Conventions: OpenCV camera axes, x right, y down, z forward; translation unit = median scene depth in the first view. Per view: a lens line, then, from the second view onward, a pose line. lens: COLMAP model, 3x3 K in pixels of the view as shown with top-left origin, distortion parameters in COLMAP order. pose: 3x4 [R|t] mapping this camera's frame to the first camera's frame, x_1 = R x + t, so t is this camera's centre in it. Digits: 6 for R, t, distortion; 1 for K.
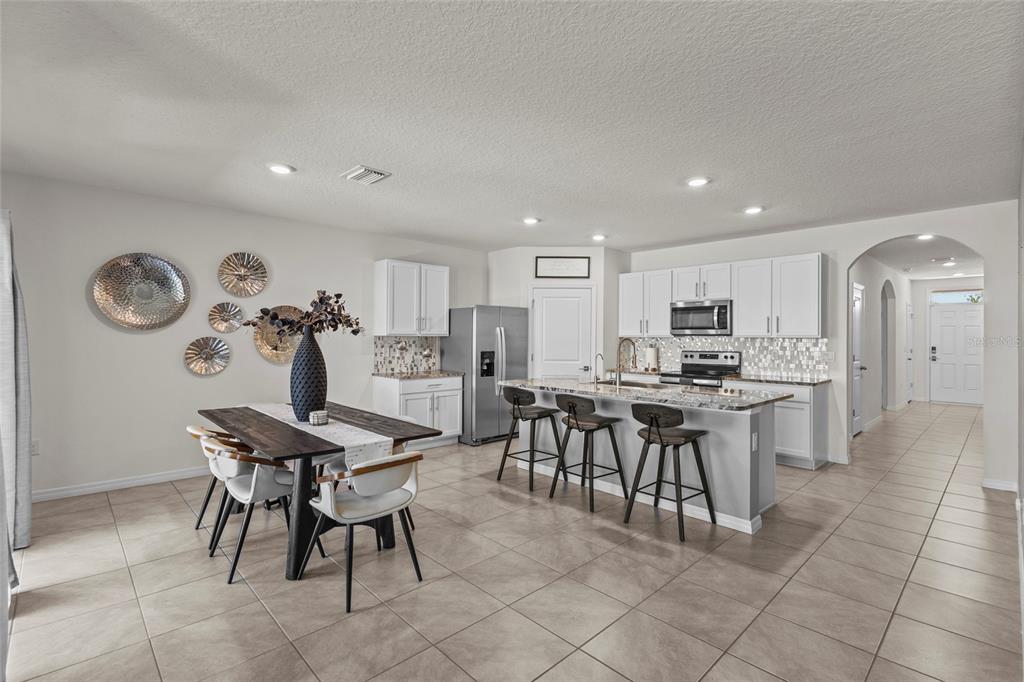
lens RADIAL K [[474.6, 0, 514.0], [0, 474.6, 340.1], [0, 0, 1]] dist [0.004302, 0.000346]
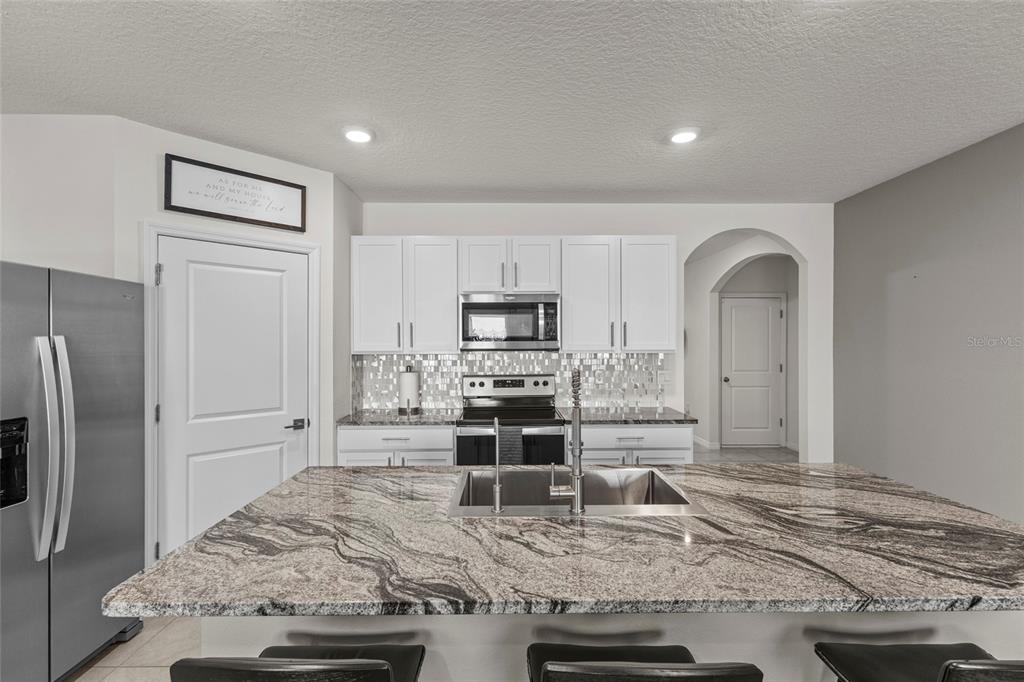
lens RADIAL K [[474.6, 0, 505.2], [0, 474.6, 345.0], [0, 0, 1]] dist [0.004302, 0.000346]
pose [[0.692535, -0.010448, 0.721309, -0.048923], [0.009284, 0.999941, 0.005570, -0.020451], [-0.721325, 0.002839, 0.692591, 0.579693]]
